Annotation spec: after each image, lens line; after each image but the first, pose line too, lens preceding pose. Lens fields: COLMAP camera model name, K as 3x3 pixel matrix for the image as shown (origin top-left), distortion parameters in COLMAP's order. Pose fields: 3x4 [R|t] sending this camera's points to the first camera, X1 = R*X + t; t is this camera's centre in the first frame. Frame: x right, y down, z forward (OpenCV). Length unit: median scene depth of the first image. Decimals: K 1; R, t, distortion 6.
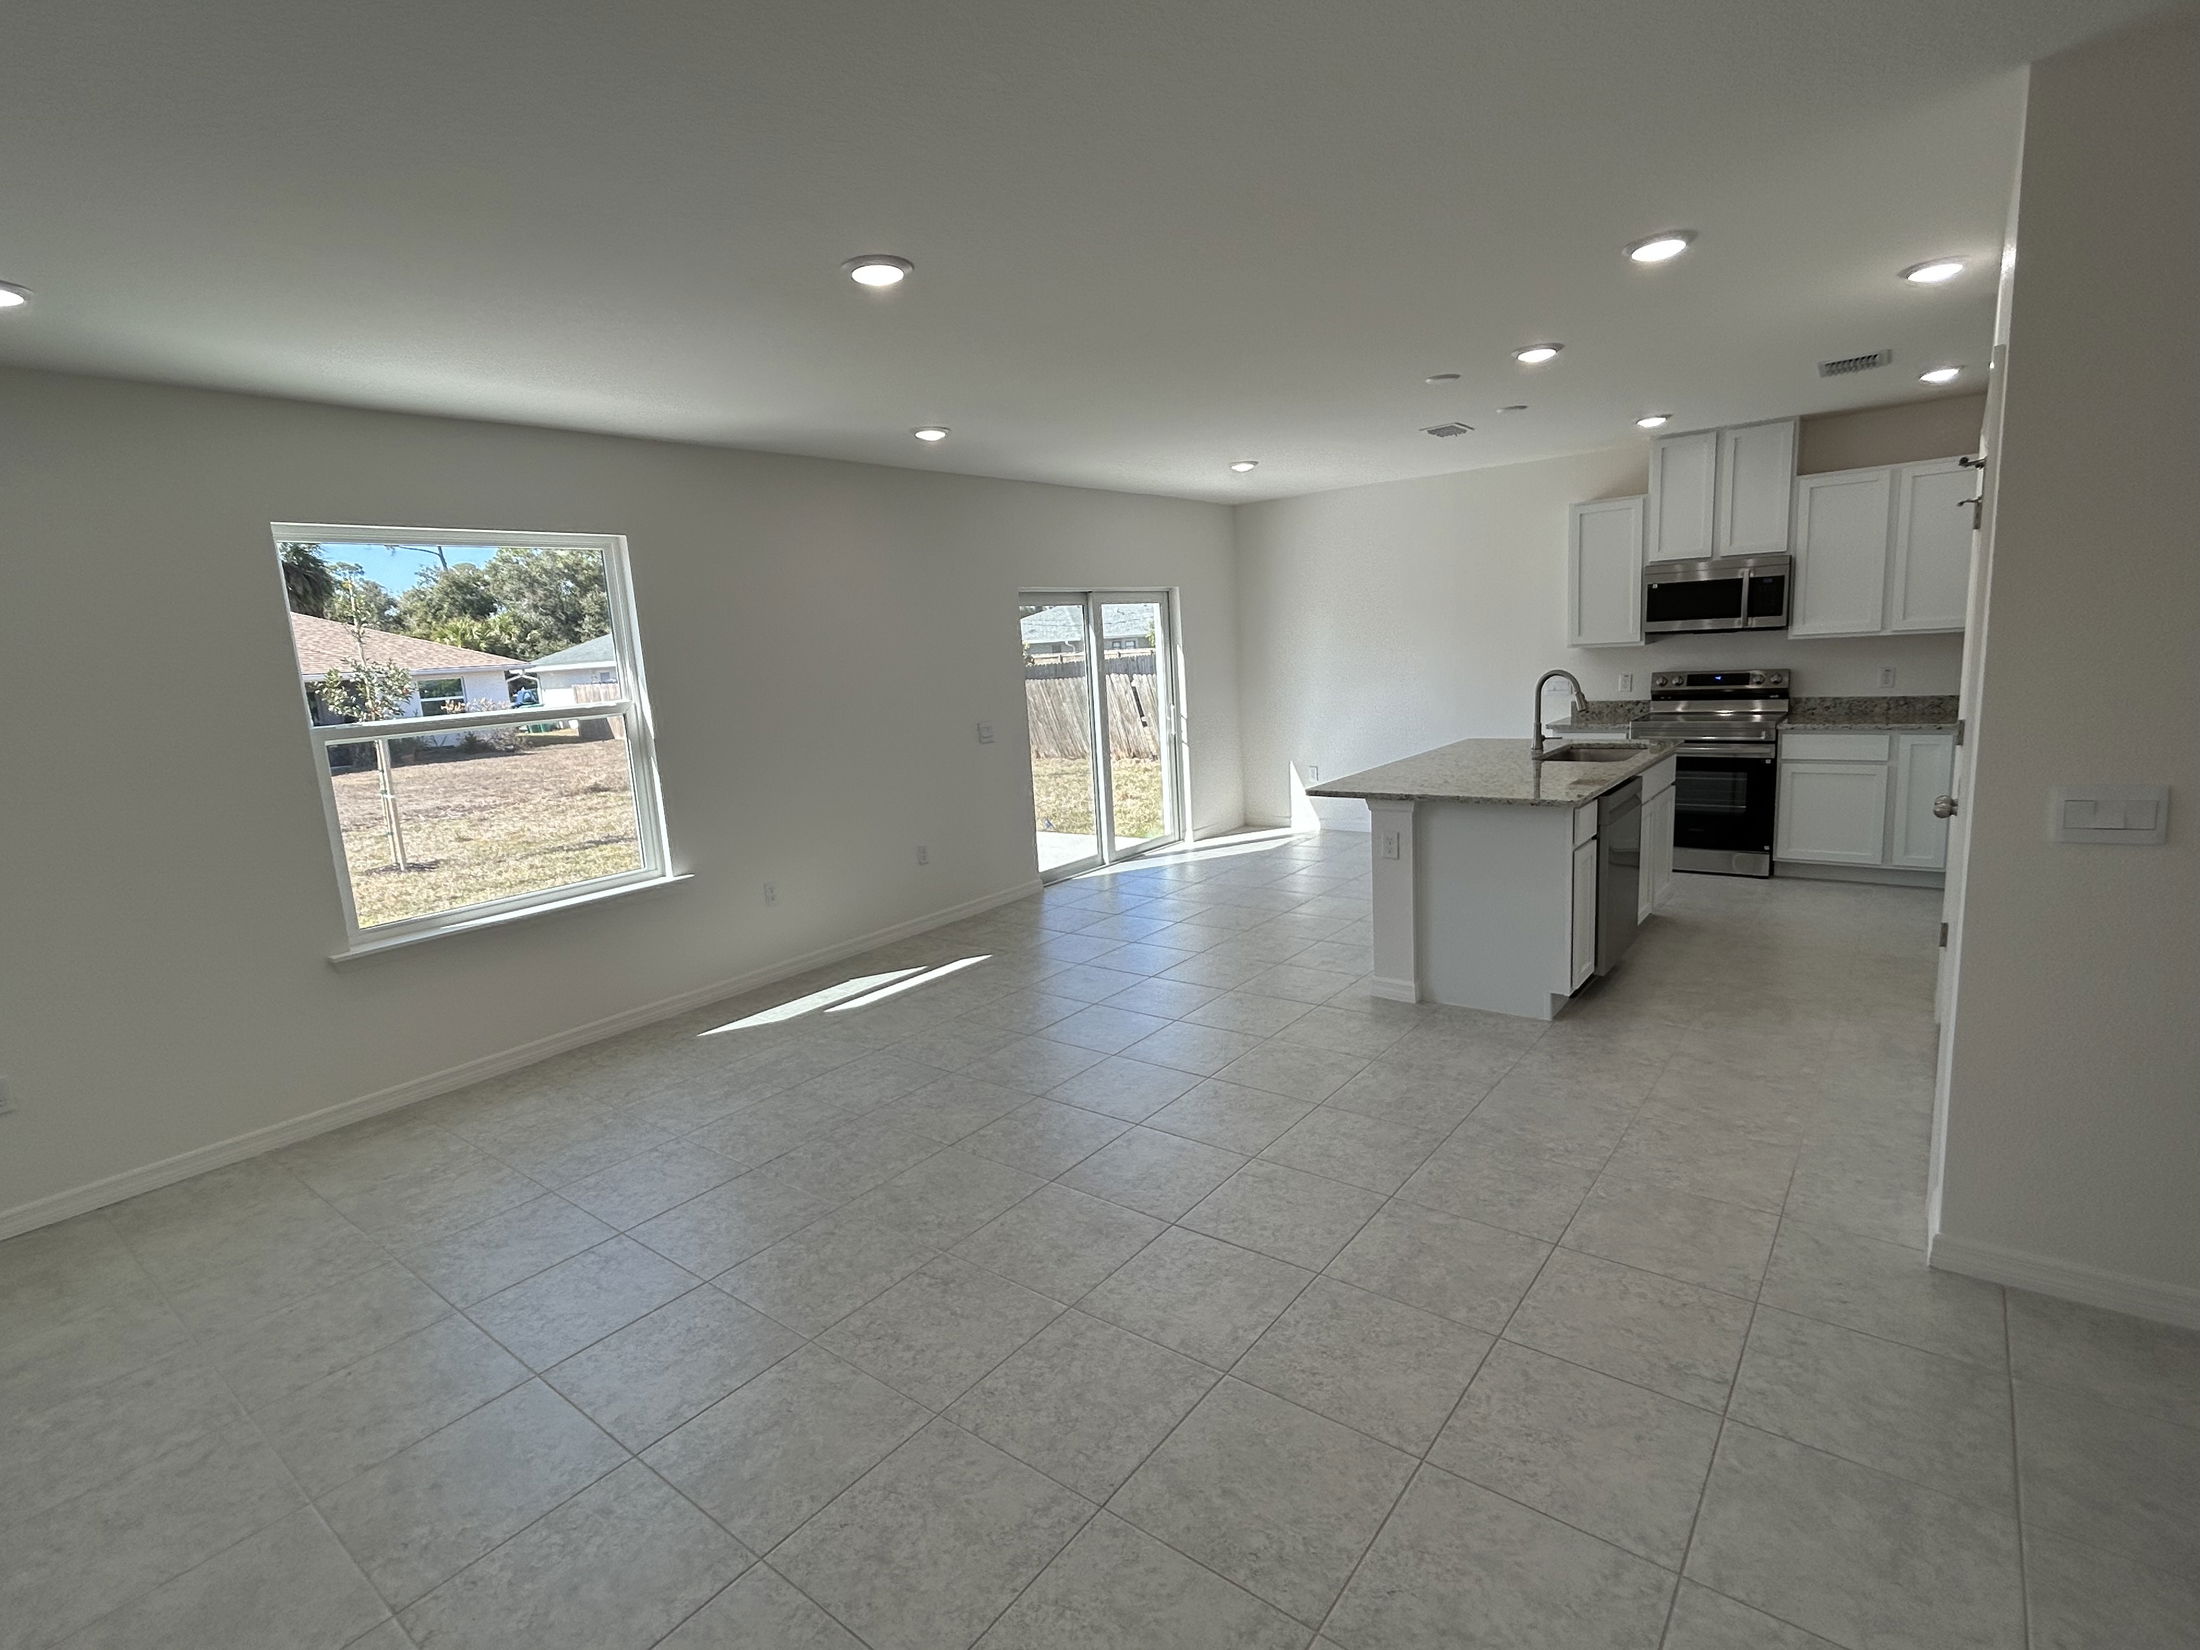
lens RADIAL K [[1068.1, 0, 1095.4], [0, 1068.1, 821.7], [0, 0, 1]] dist [-0.000788, 0.001651]
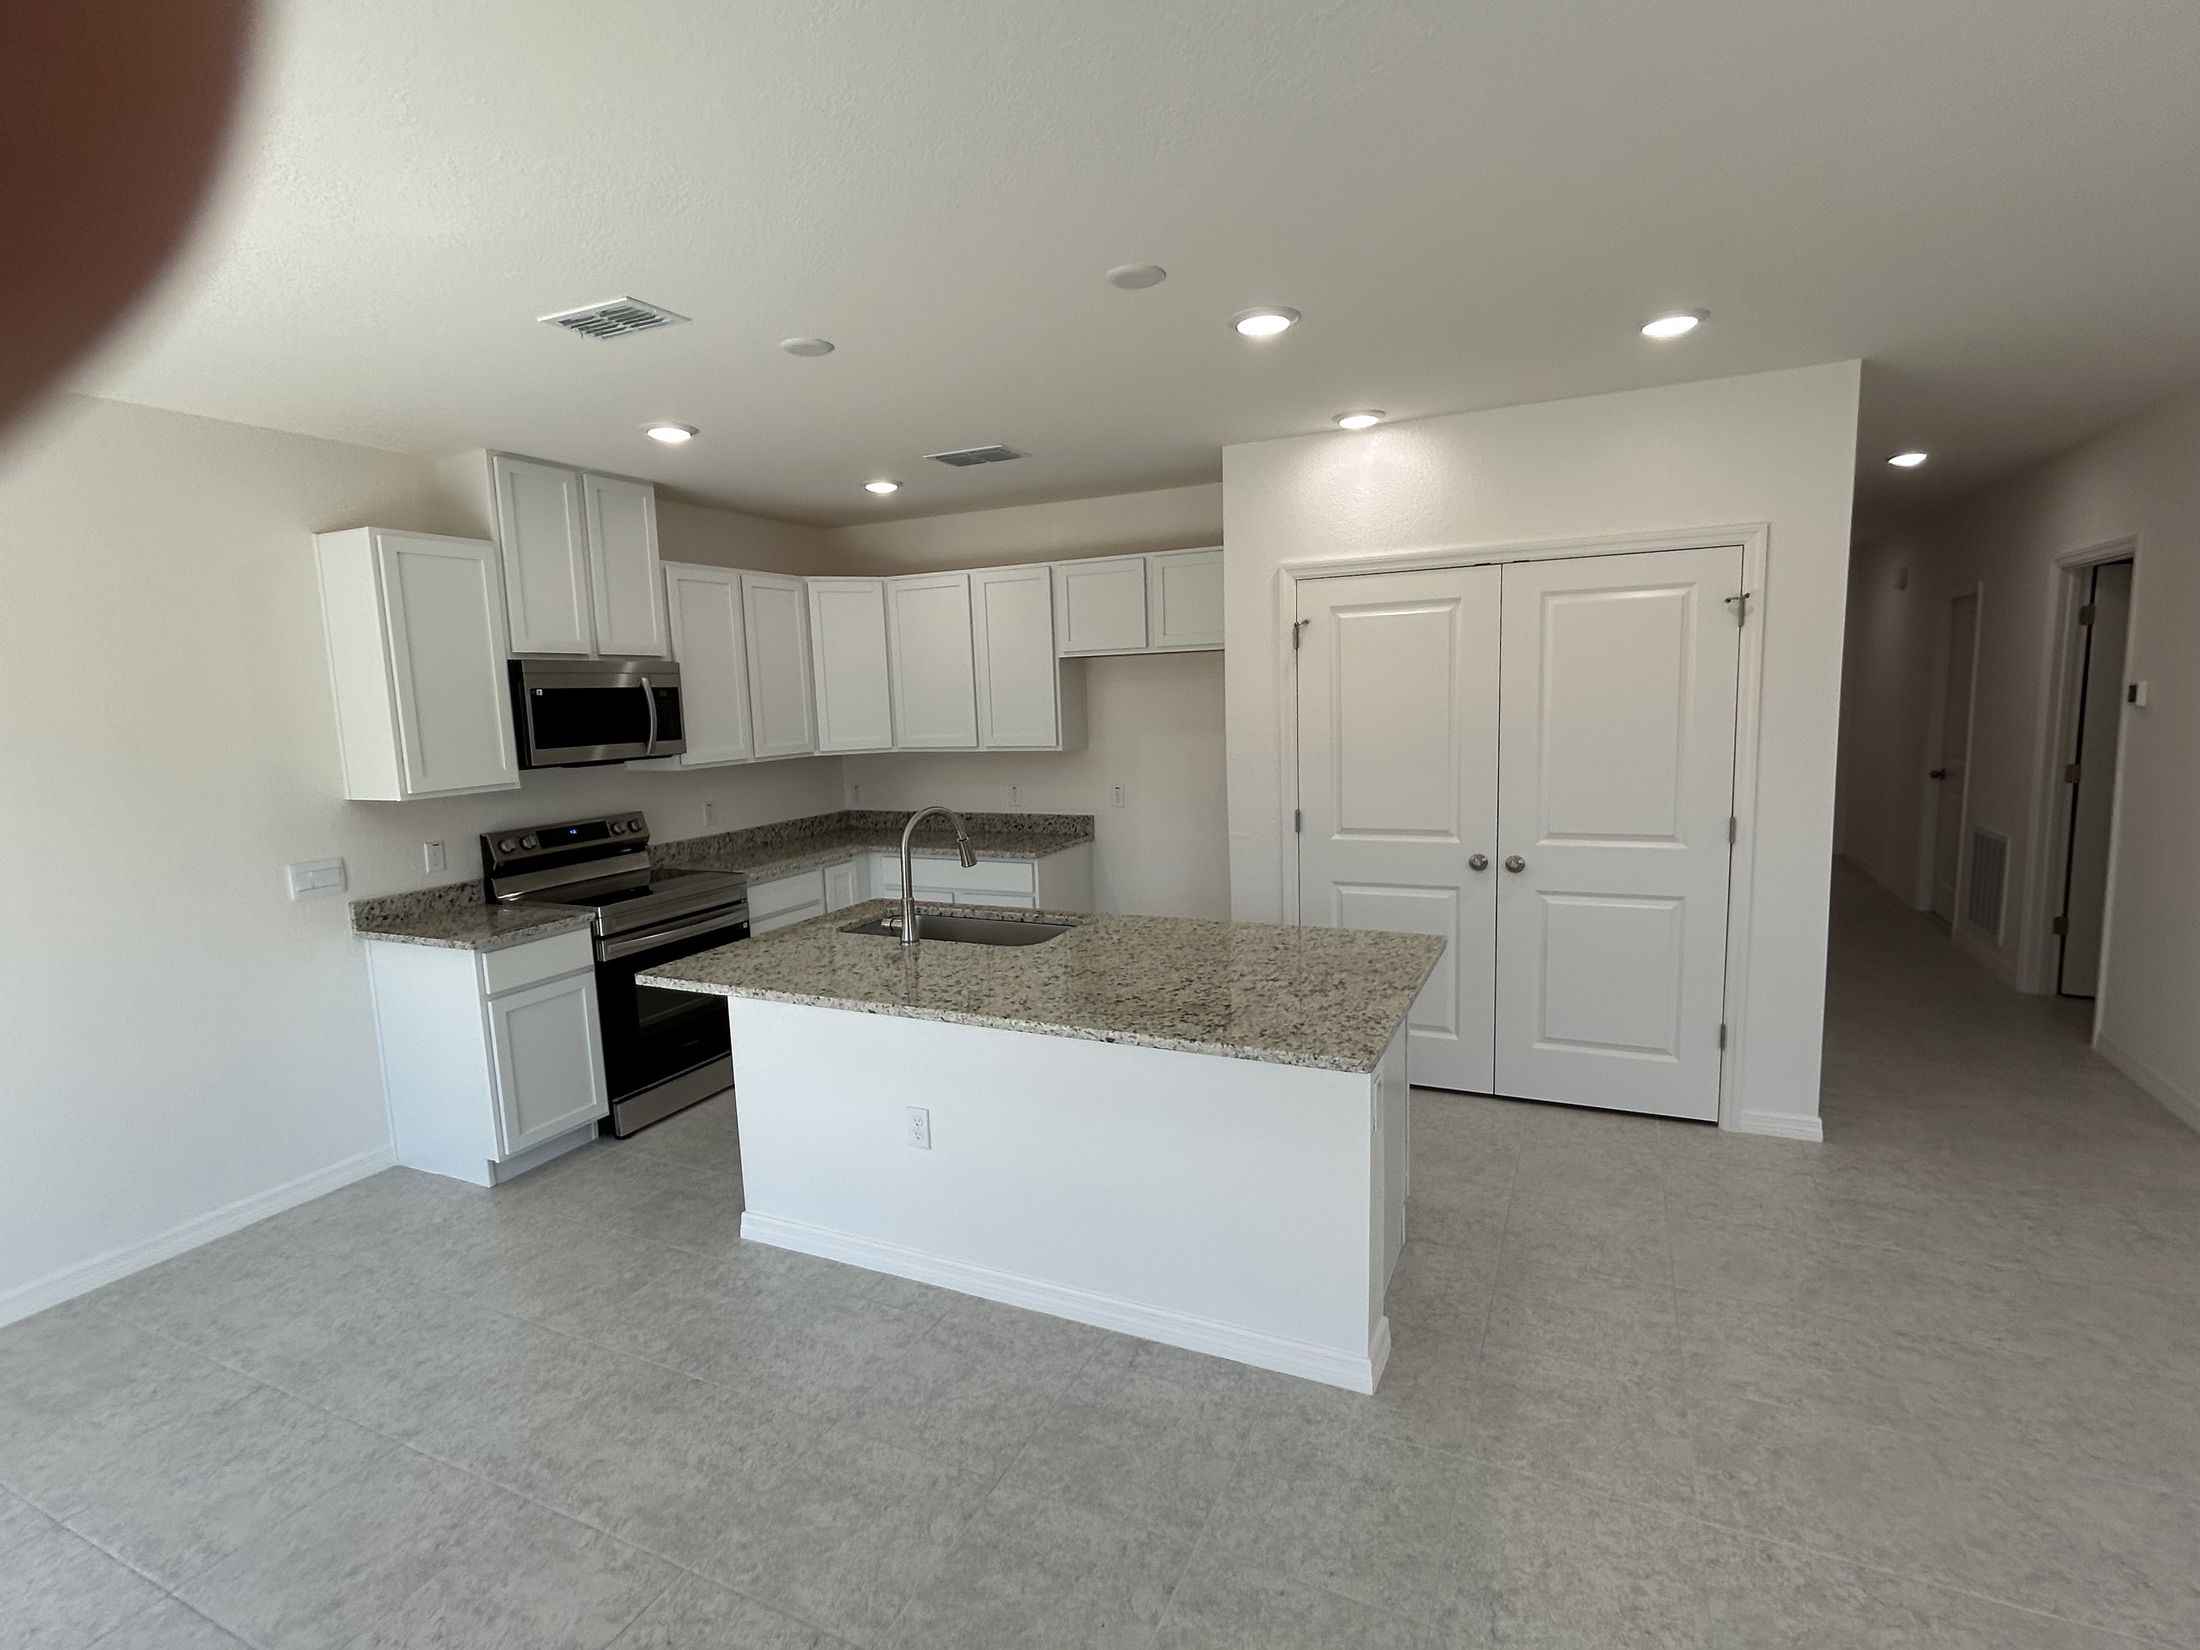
lens RADIAL K [[1068.1, 0, 1090.8], [0, 1068.1, 827.0], [0, 0, 1]] dist [-0.000788, 0.001651]
pose [[-0.218899, -0.055581, 0.974163, -0.164124], [0.210465, 0.972186, 0.102761, -0.150409], [-0.952779, 0.227521, -0.201113, 0.896372]]
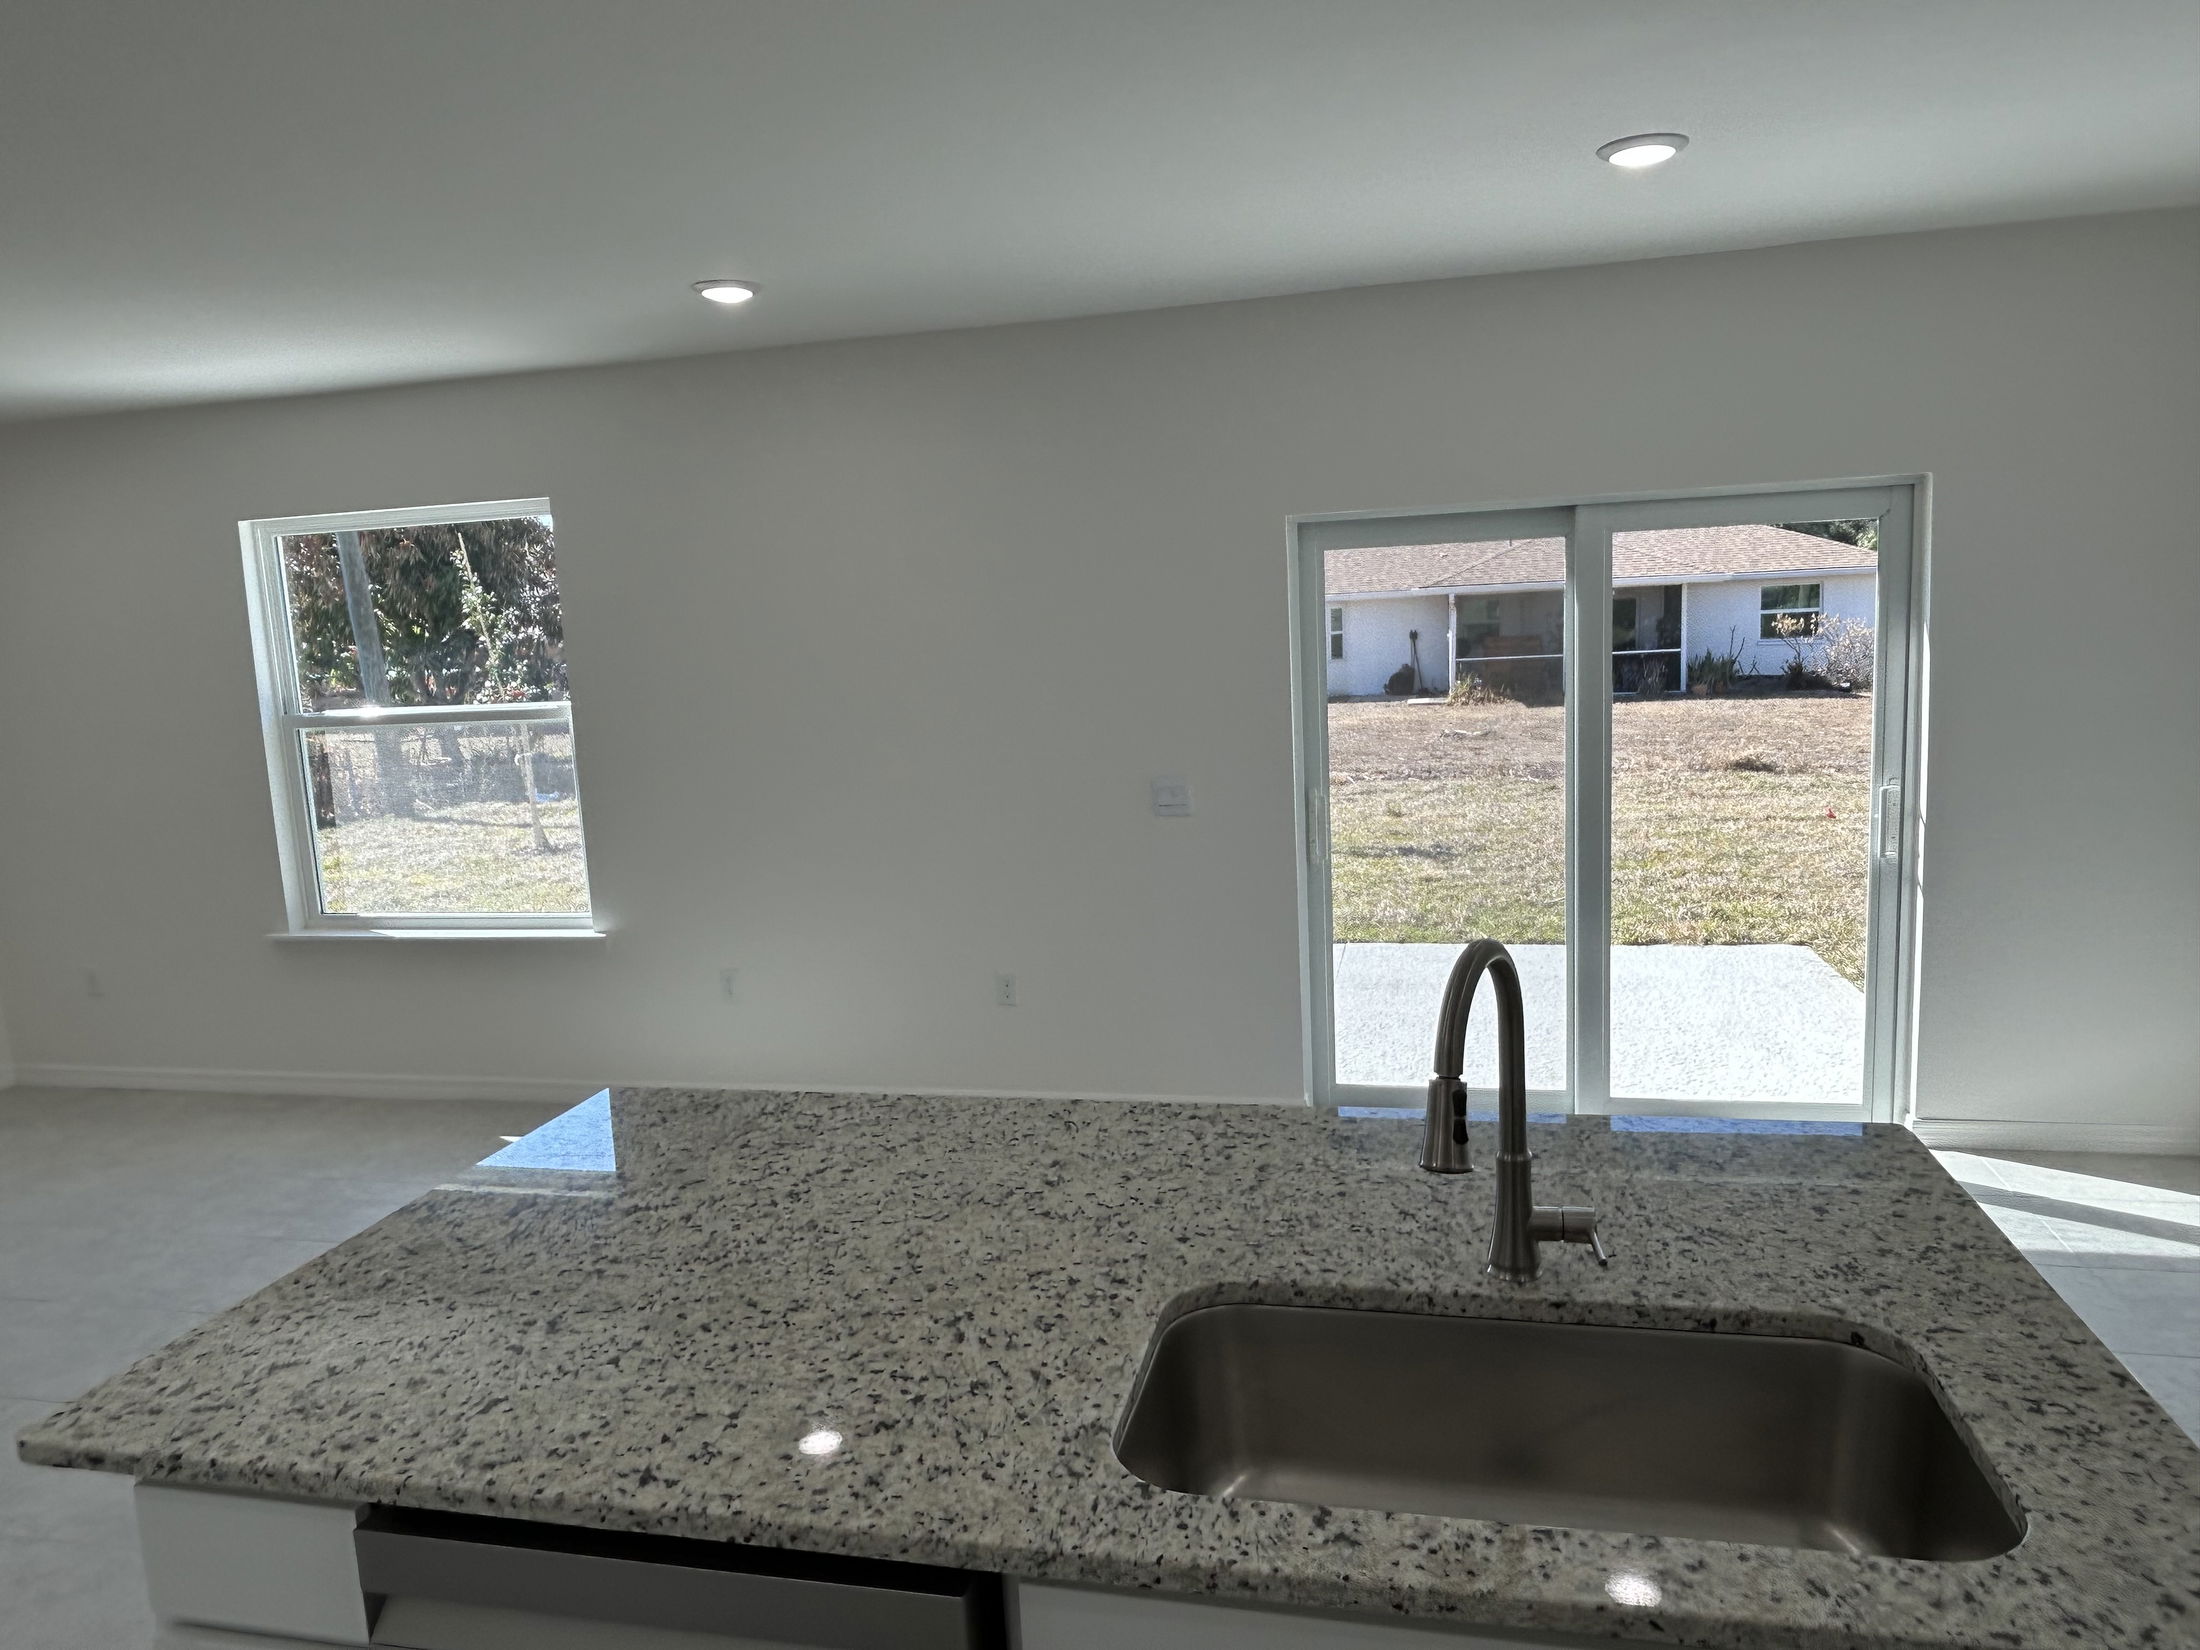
lens RADIAL K [[1447.4, 0, 1079.1], [0, 1447.4, 823.3], [0, 0, 1]] dist [0.004037, -0.005608]
pose [[0.424536, 0.164733, -0.890299, 0.557926], [-0.127183, 0.984410, 0.121500, -0.163019], [0.896434, 0.061650, 0.438869, 0.692438]]
